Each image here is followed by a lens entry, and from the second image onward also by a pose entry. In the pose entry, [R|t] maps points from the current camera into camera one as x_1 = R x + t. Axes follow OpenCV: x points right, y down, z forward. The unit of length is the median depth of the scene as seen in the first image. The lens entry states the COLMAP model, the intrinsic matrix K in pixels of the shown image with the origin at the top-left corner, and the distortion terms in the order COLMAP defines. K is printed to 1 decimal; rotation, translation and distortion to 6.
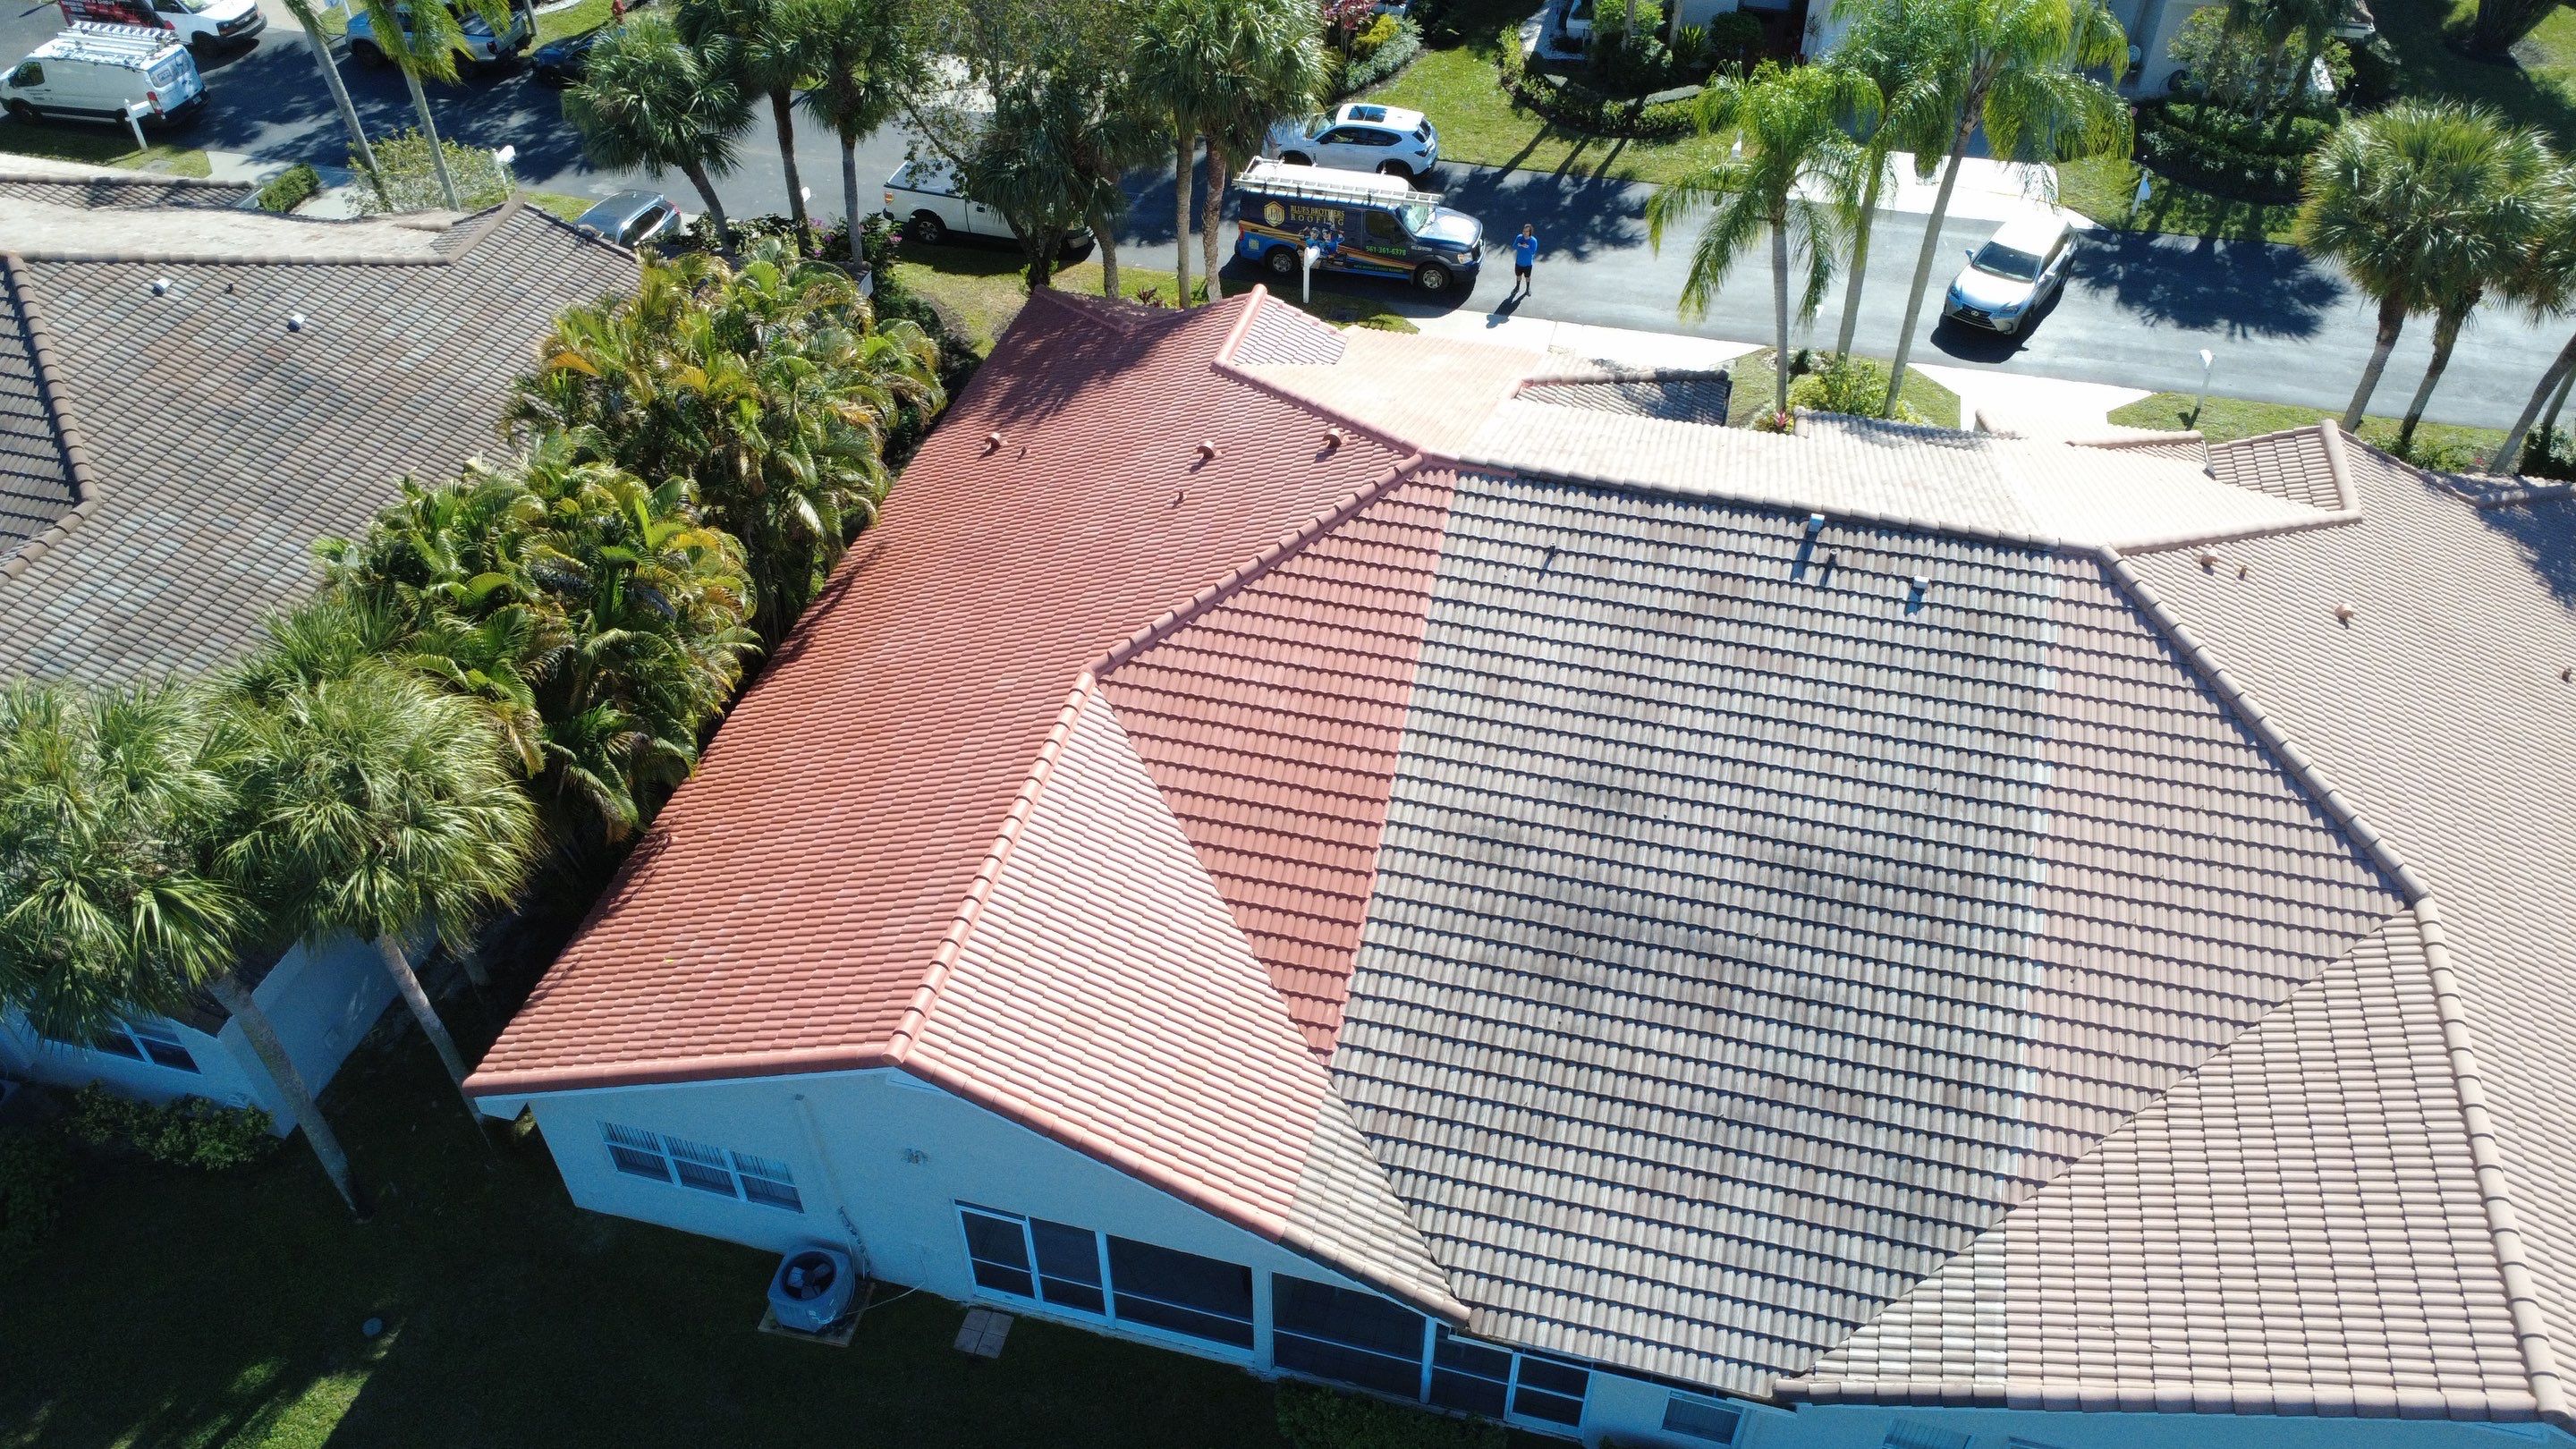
lens RADIAL K [[1866.8, 0, 1288.0], [0, 1866.8, 724.5], [0, 0, 1]] dist [0.003003, 0.002591]
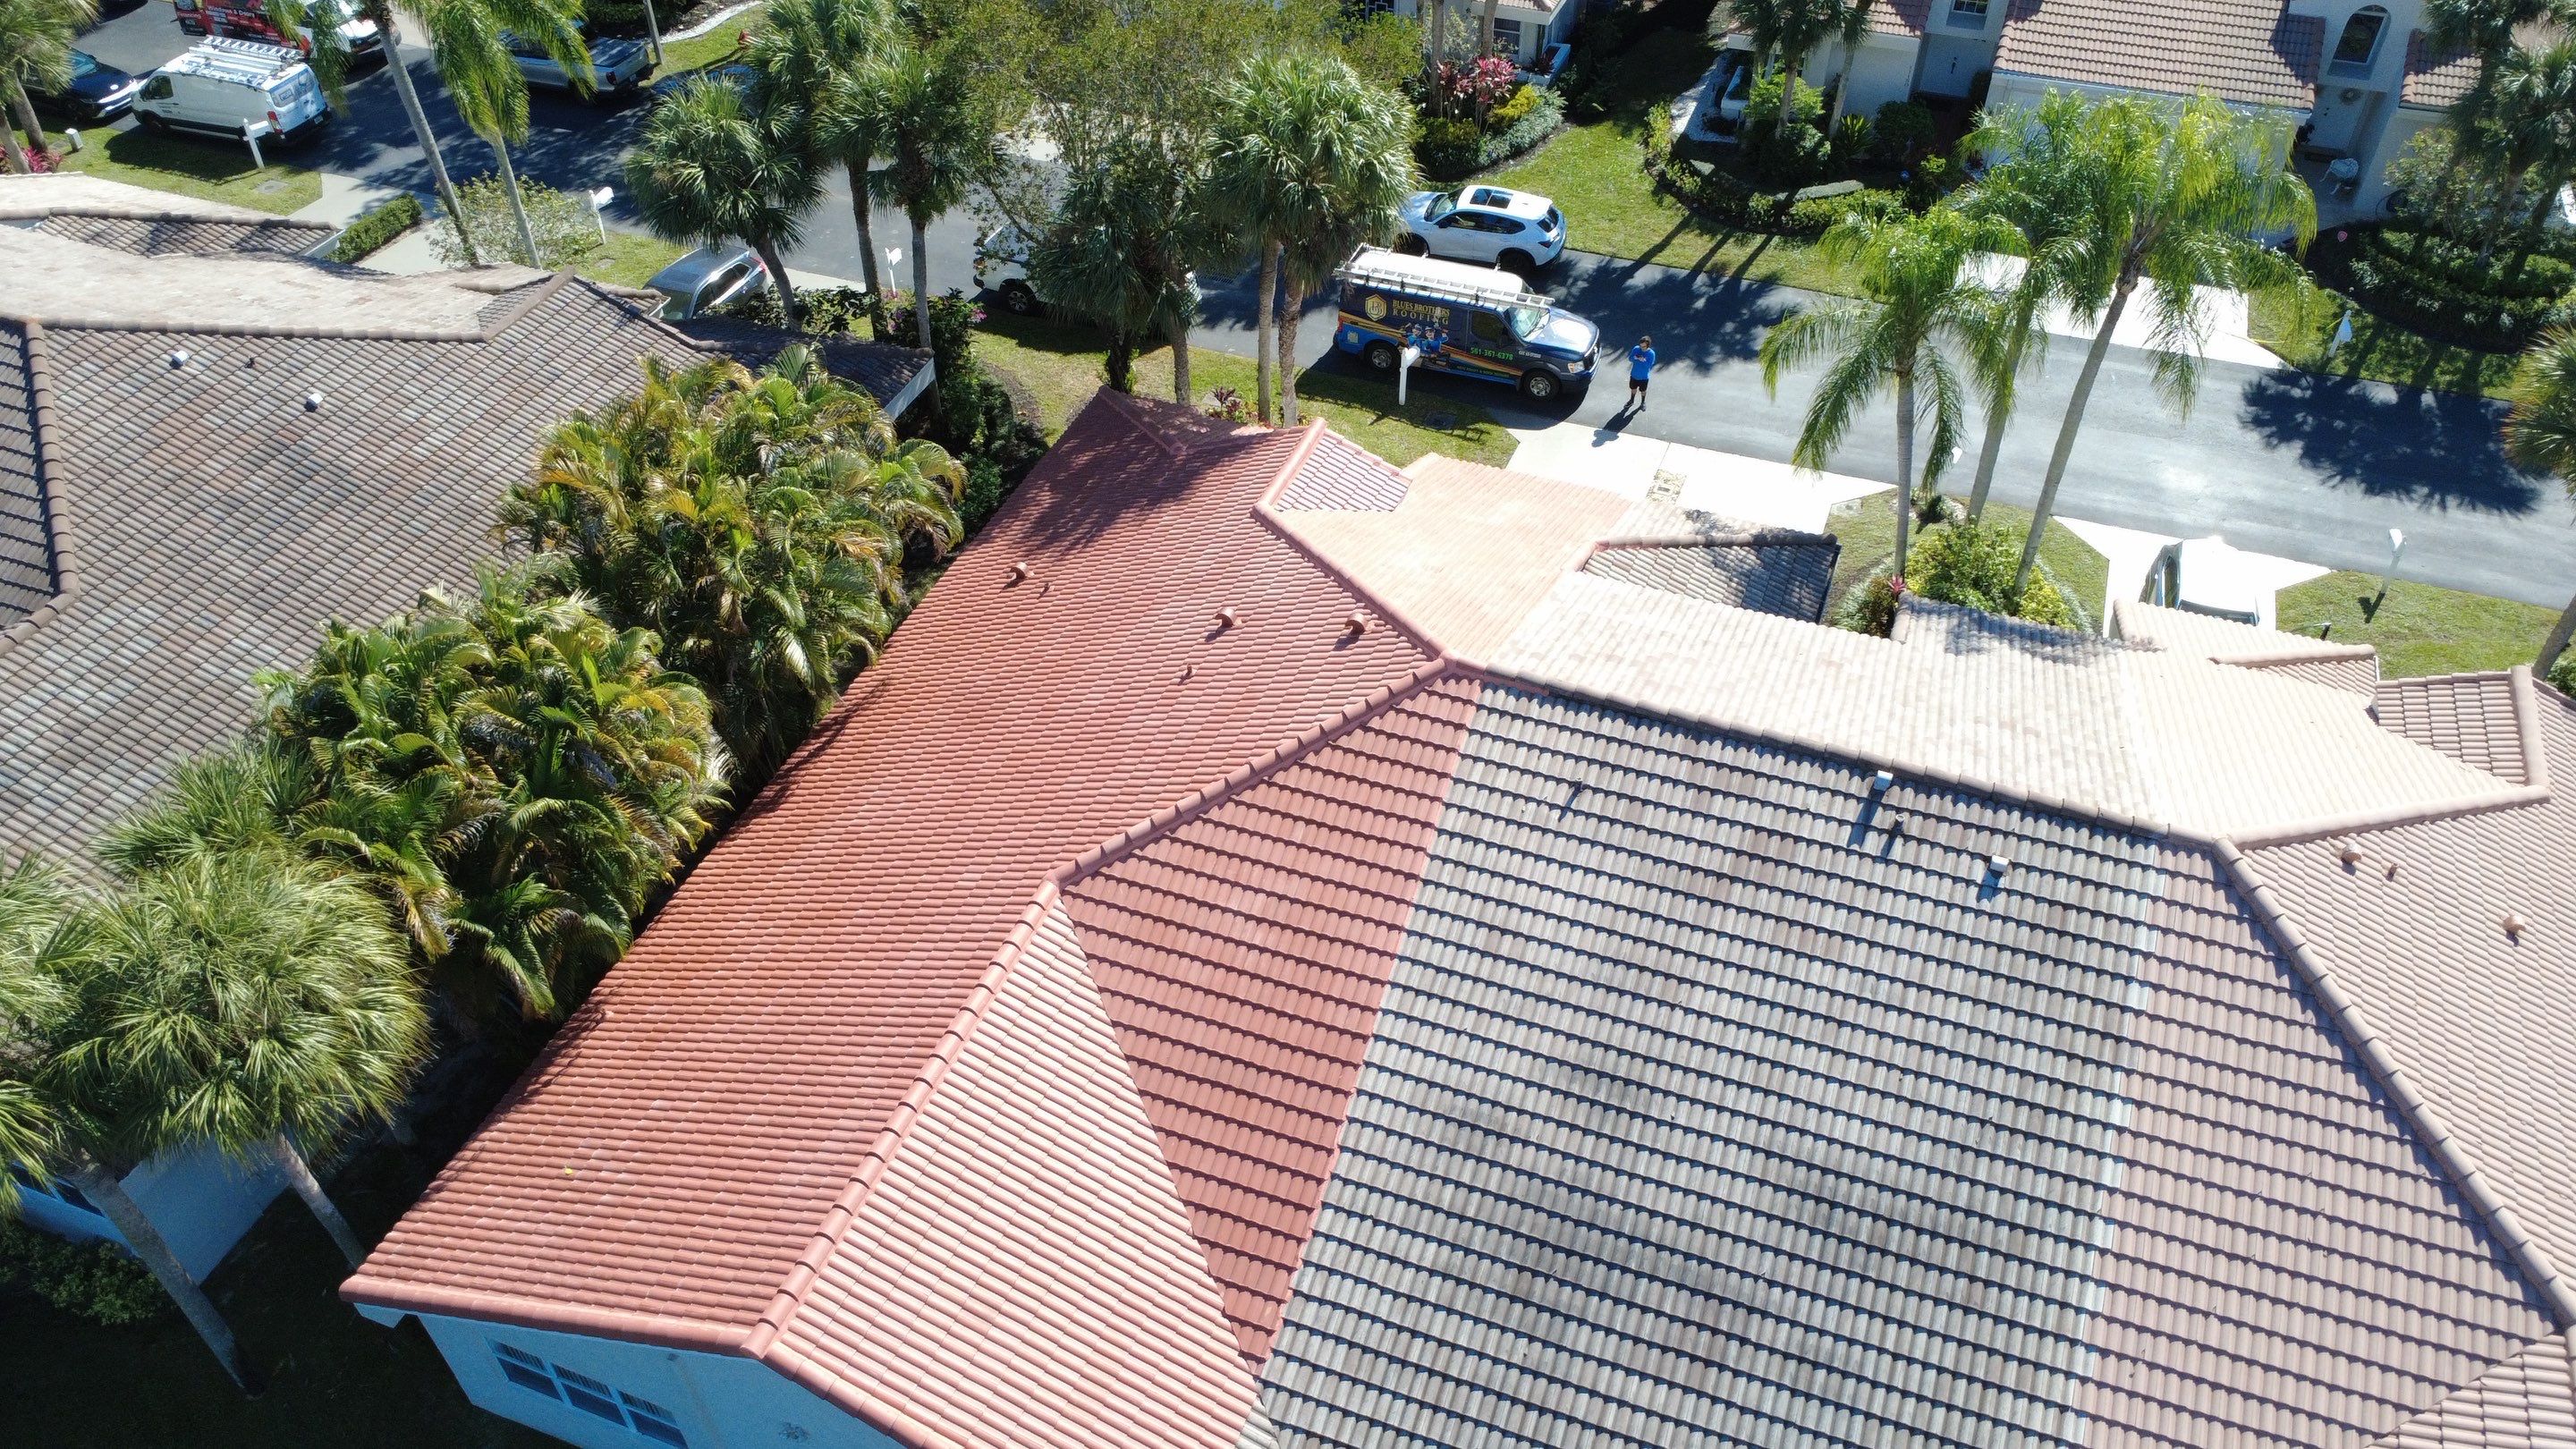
lens RADIAL K [[1866.8, 0, 1288.0], [0, 1866.8, 724.5], [0, 0, 1]] dist [0.003003, 0.002591]
pose [[0.993547, 0.075281, -0.084833, 0.080715], [-0.075011, 0.997162, 0.006365, -0.122272], [0.085072, 0.000040, 0.996375, 0.110522]]
